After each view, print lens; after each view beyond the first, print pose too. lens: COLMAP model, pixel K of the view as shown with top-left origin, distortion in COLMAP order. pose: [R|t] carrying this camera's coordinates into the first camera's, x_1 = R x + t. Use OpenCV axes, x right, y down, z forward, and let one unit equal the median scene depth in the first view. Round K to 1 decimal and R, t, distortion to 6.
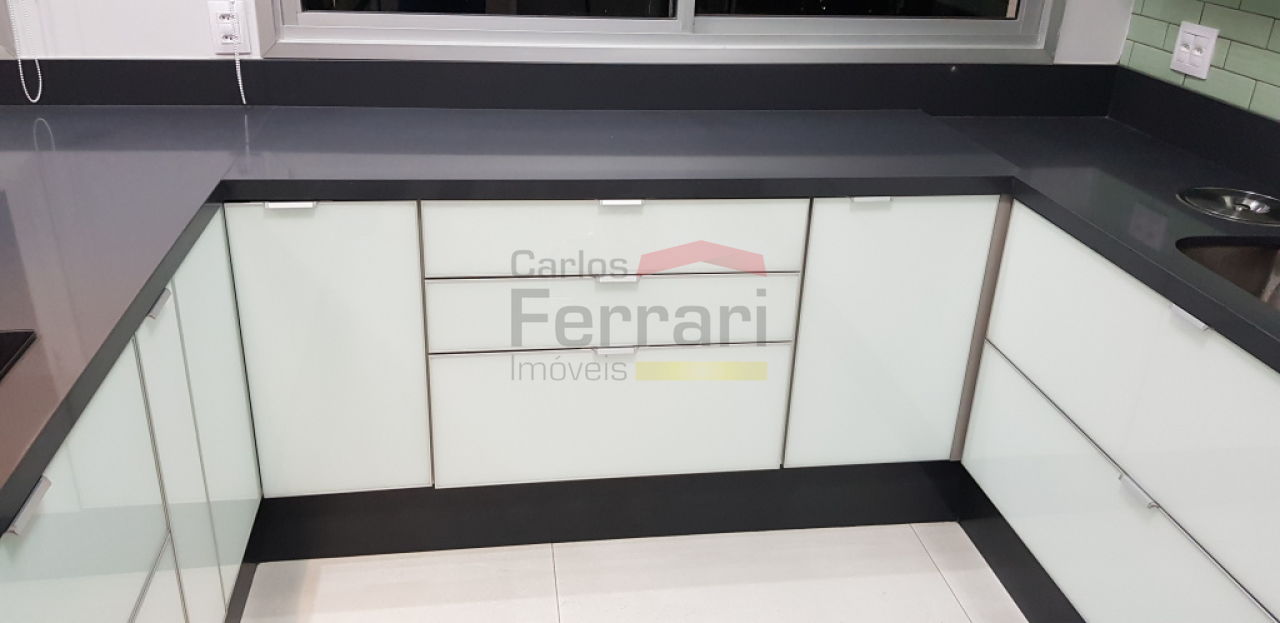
lens RADIAL K [[998.5, 0, 644.4], [0, 998.5, 292.5], [0, 0, 1]] dist [0.086207, -0.149006]
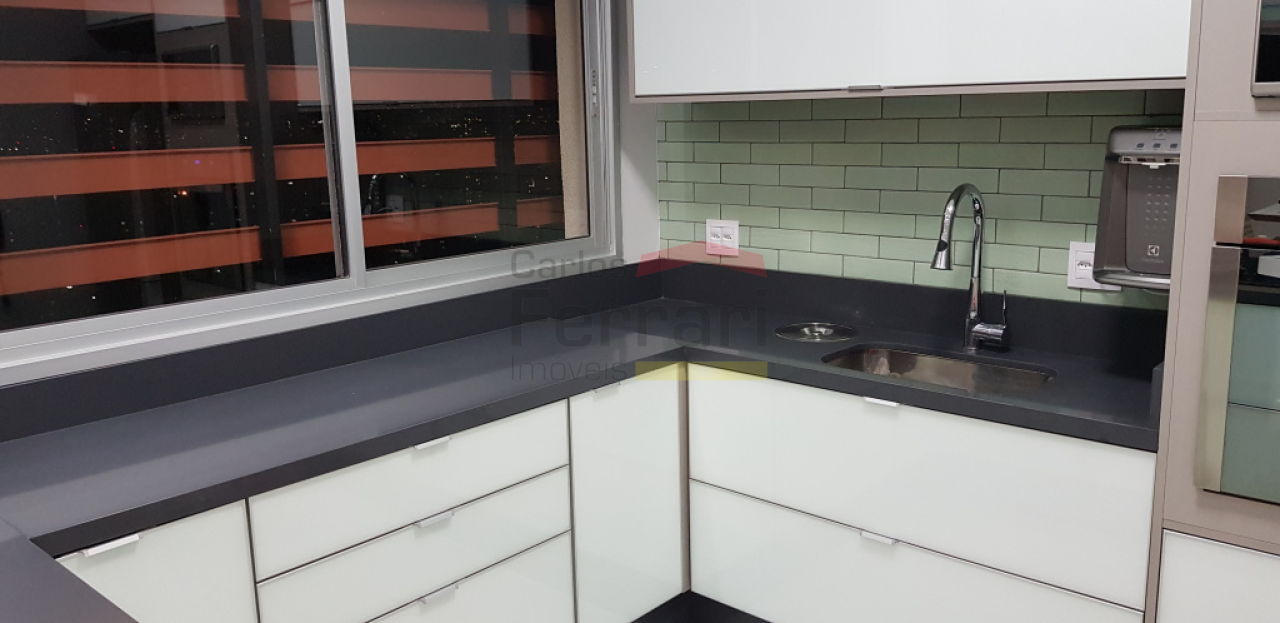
lens RADIAL K [[998.5, 0, 645.2], [0, 998.5, 301.9], [0, 0, 1]] dist [0.086207, -0.149006]
pose [[0.769065, -0.177990, 0.613888, -0.404488], [0.307935, 0.944811, -0.111838, -0.038005], [-0.560102, 0.275048, 0.781431, 0.015817]]
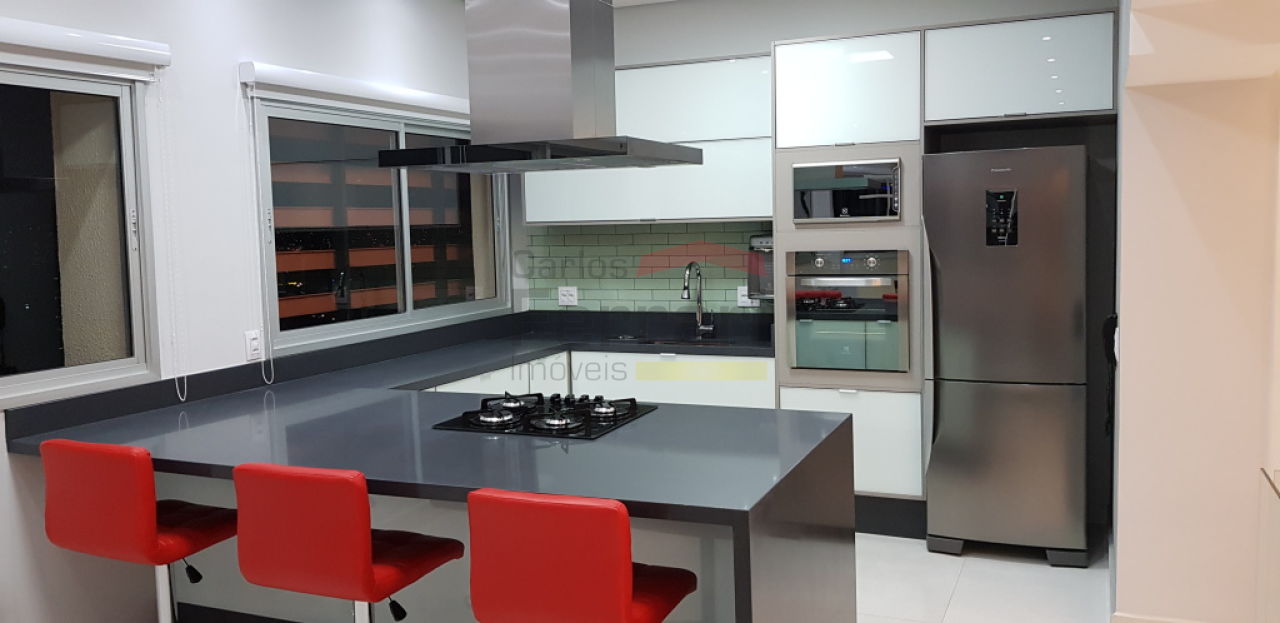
lens RADIAL K [[998.5, 0, 635.9], [0, 998.5, 300.6], [0, 0, 1]] dist [0.086207, -0.149006]
pose [[0.542343, -0.120779, 0.831430, -1.539061], [0.384958, 0.915342, -0.118140, 0.144393], [-0.746774, 0.384138, 0.542924, -0.533217]]
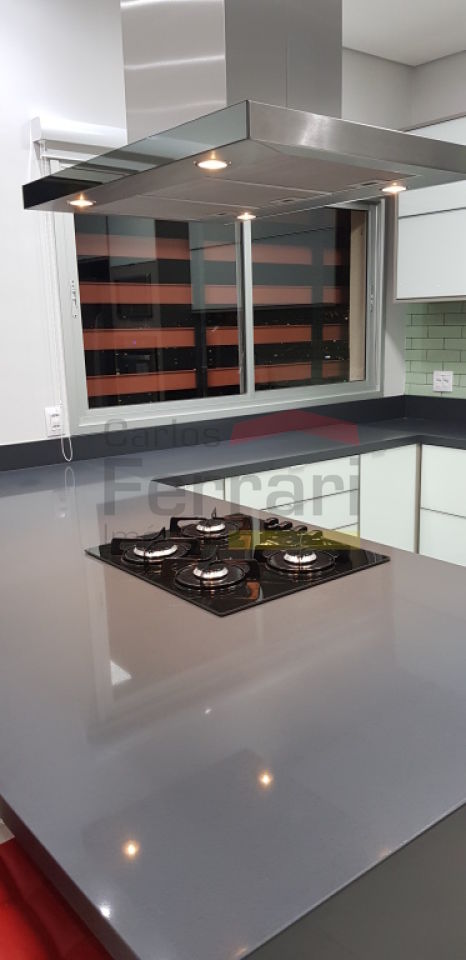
lens RADIAL K [[748.9, 0, 240.7], [0, 748.9, 489.7], [0, 0, 1]] dist [0.086207, -0.149006]
pose [[0.867255, -0.167590, 0.468809, -0.779830], [0.254439, 0.958578, -0.128017, 0.116948], [-0.427936, 0.230306, 0.873974, -0.310118]]
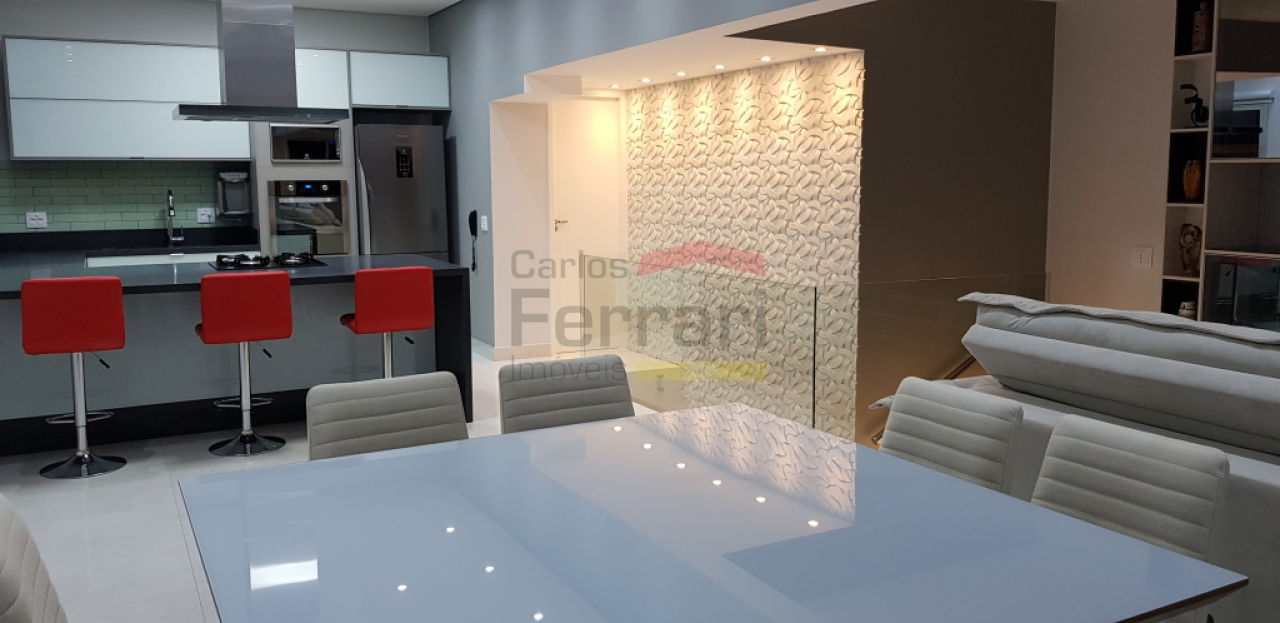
lens RADIAL K [[998.5, 0, 636.7], [0, 998.5, 310.1], [0, 0, 1]] dist [0.086207, -0.149006]
pose [[-0.335785, -0.160374, 0.928186, -3.121336], [0.377115, 0.880090, 0.288490, -0.202891], [-0.863153, 0.446903, -0.235041, 0.264870]]
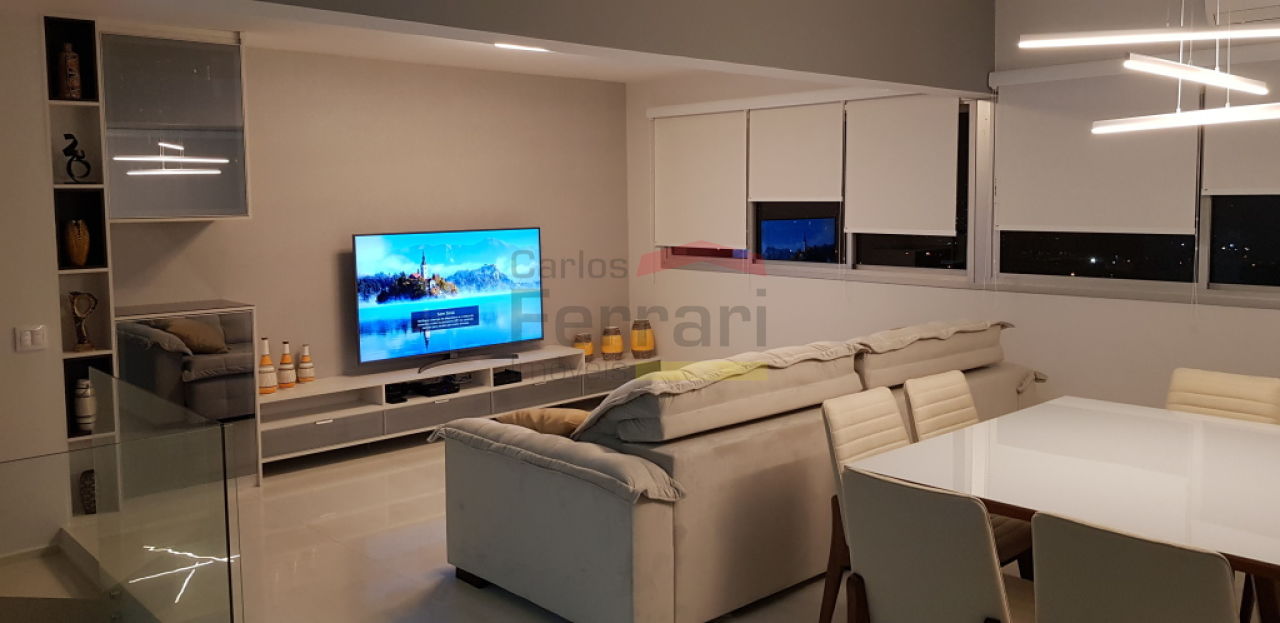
lens RADIAL K [[998.5, 0, 652.3], [0, 998.5, 306.9], [0, 0, 1]] dist [0.086207, -0.149006]
pose [[-0.818605, 0.032230, -0.573453, -1.042734], [-0.256110, 0.873186, 0.414673, -0.342310], [0.514096, 0.486320, -0.706540, 0.583894]]
